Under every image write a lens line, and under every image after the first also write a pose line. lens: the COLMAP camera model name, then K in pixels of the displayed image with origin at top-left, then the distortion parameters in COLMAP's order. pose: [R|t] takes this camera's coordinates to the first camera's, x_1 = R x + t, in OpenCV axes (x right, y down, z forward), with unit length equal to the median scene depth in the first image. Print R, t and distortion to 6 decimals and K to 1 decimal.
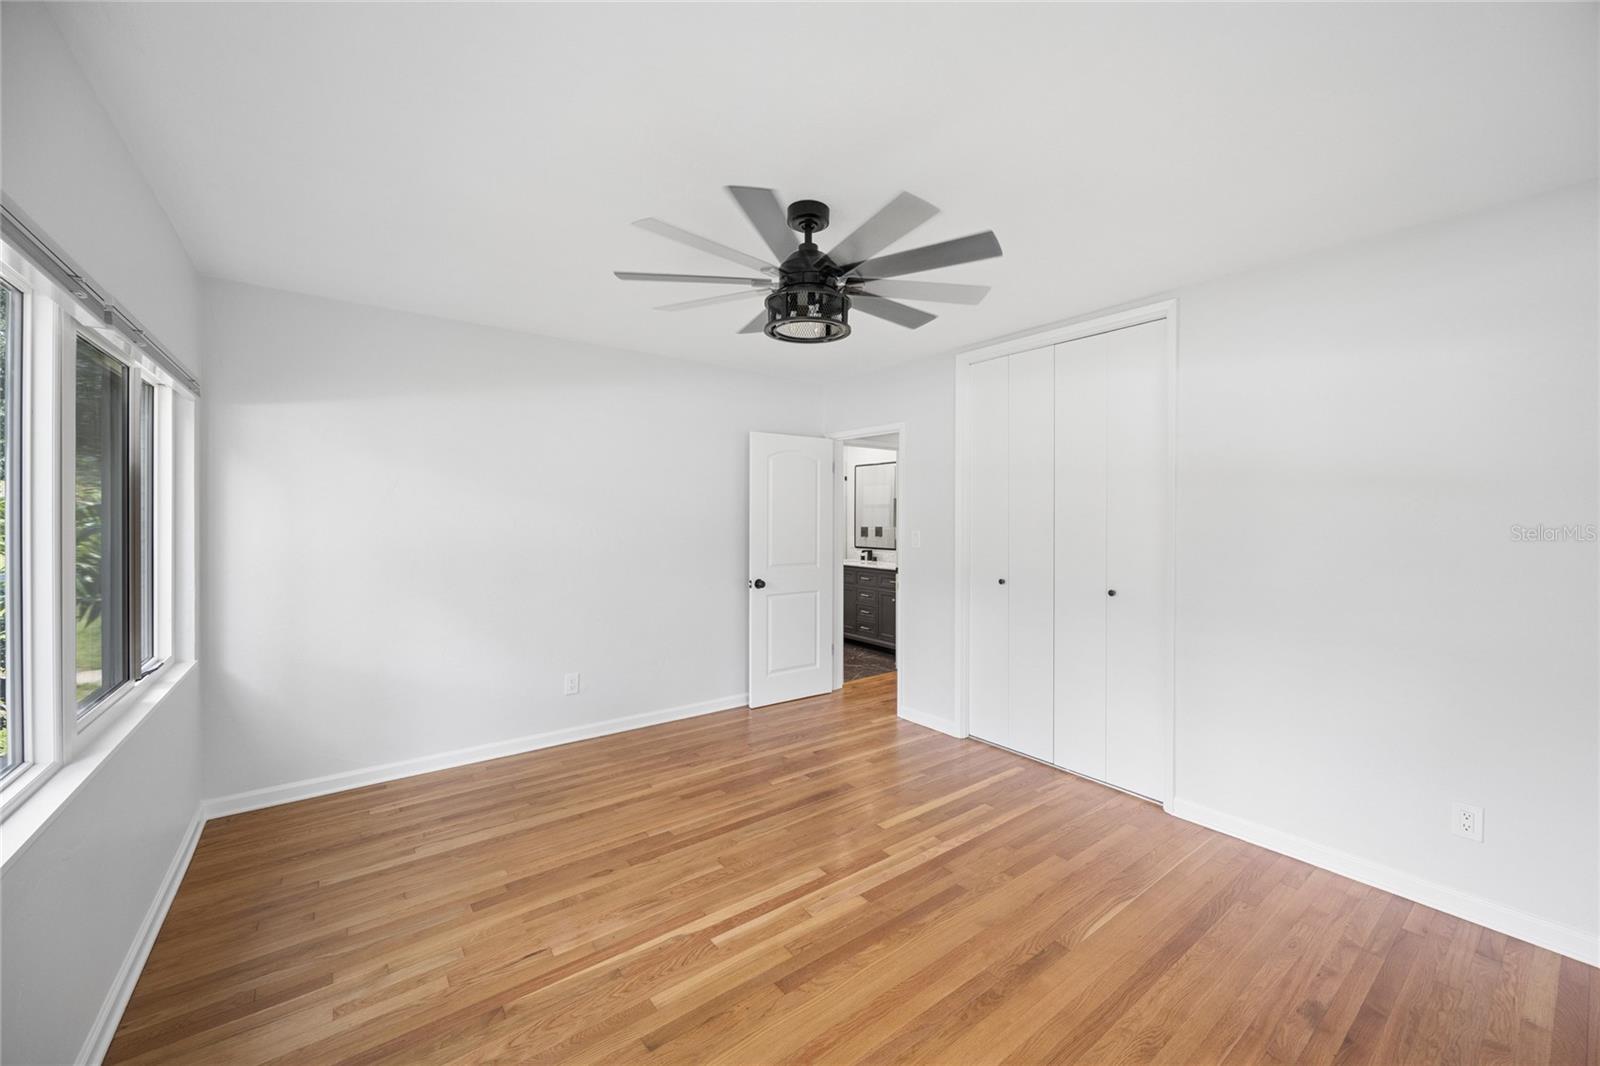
lens RADIAL K [[629.6, 0, 803.9], [0, 629.6, 523.9], [0, 0, 1]] dist [0.009558, -0.000107]
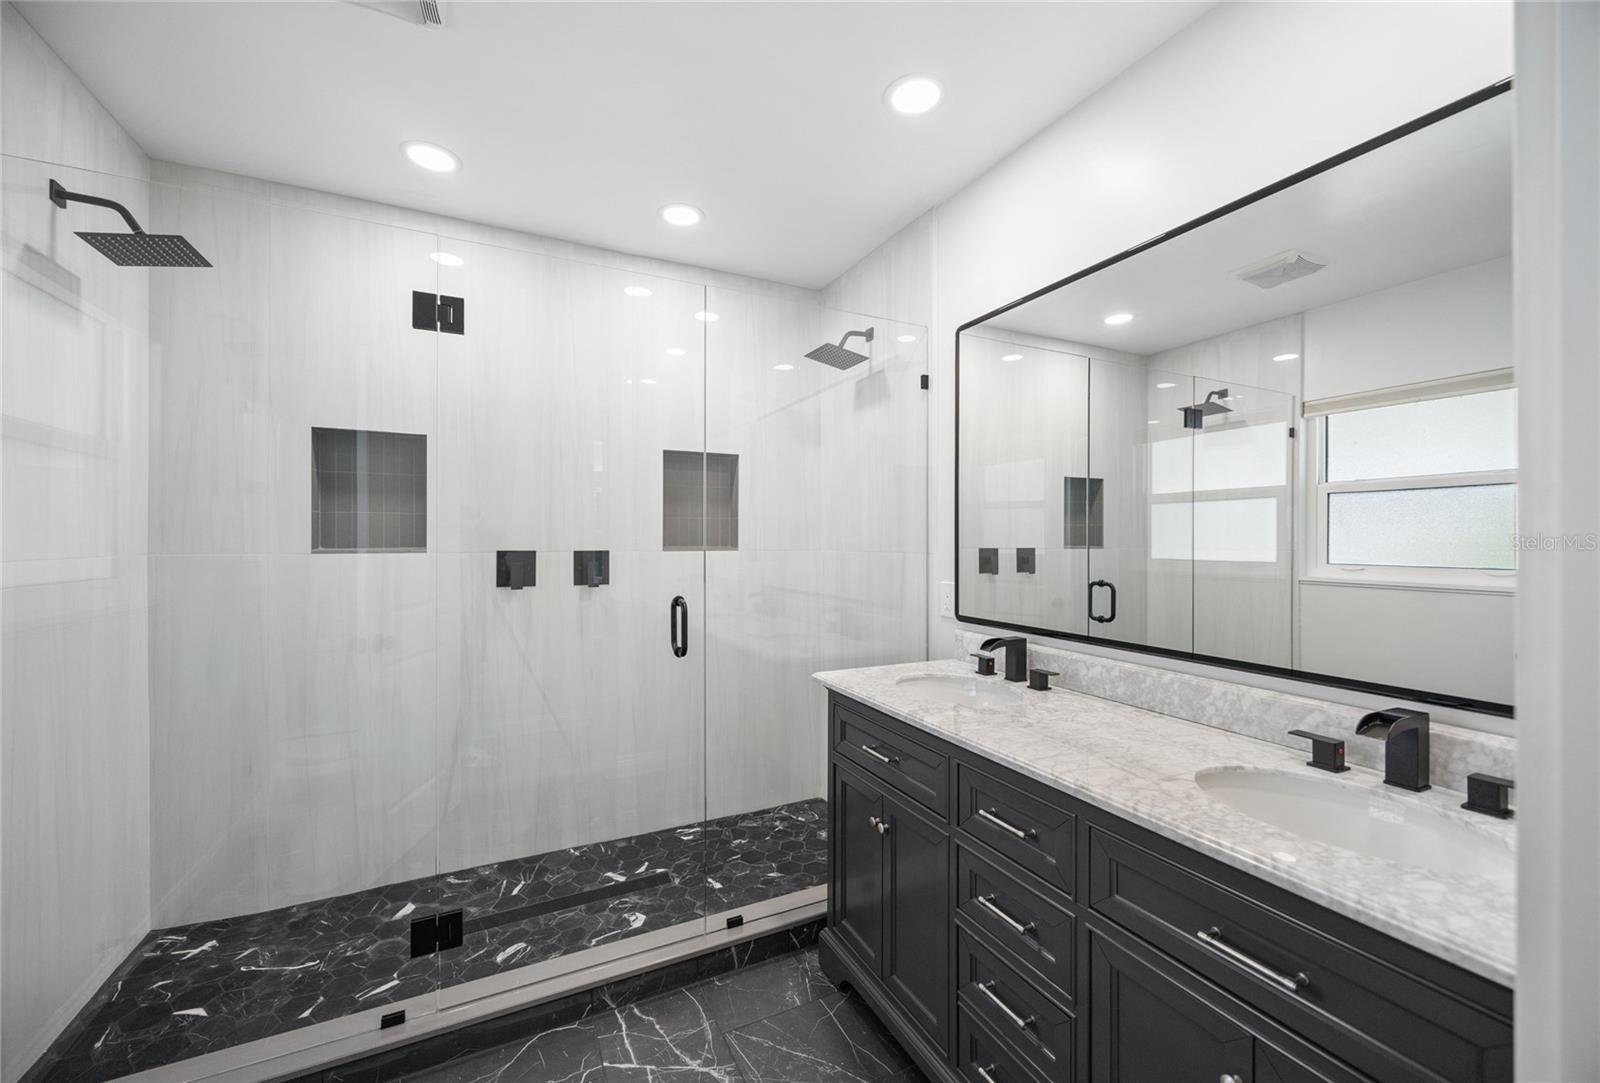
lens RADIAL K [[624.9, 0, 816.0], [0, 624.9, 548.4], [0, 0, 1]] dist [-0.001097, -0.000118]
pose [[0.986459, -0.003432, -0.163973, 0.066242], [0.002858, 0.999989, -0.003732, 0.007352], [0.163984, 0.003212, 0.986458, 0.729659]]
